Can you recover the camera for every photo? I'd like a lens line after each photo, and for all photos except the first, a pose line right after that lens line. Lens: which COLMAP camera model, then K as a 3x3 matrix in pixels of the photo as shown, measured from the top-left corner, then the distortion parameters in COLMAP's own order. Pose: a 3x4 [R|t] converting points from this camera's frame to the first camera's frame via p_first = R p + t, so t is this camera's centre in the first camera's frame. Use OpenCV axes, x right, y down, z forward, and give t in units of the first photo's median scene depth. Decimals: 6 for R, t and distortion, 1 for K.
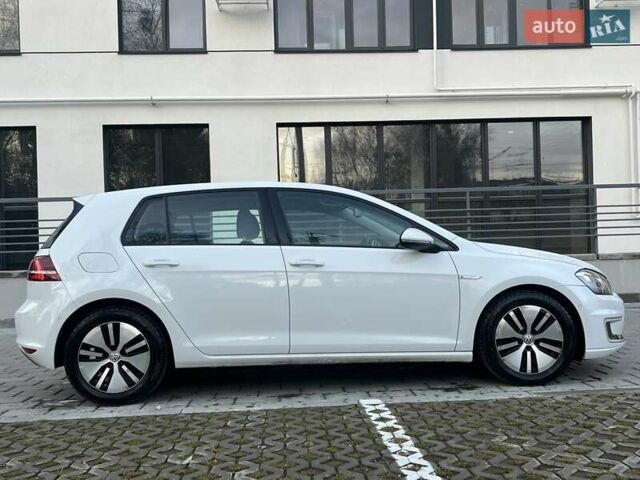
lens RADIAL K [[706.3, 0, 320.0], [0, 706.3, 240.0], [0, 0, 1]] dist [0.067121, -0.034337]
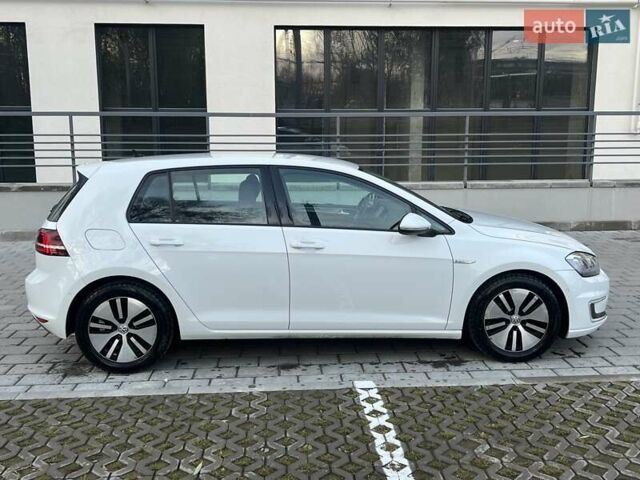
lens RADIAL K [[706.3, 0, 320.0], [0, 706.3, 240.0], [0, 0, 1]] dist [0.067121, -0.034337]
pose [[0.999621, 0.024824, 0.011927, -0.012858], [-0.026498, 0.984930, 0.170913, -0.152839], [-0.007505, -0.171164, 0.985214, -0.016951]]
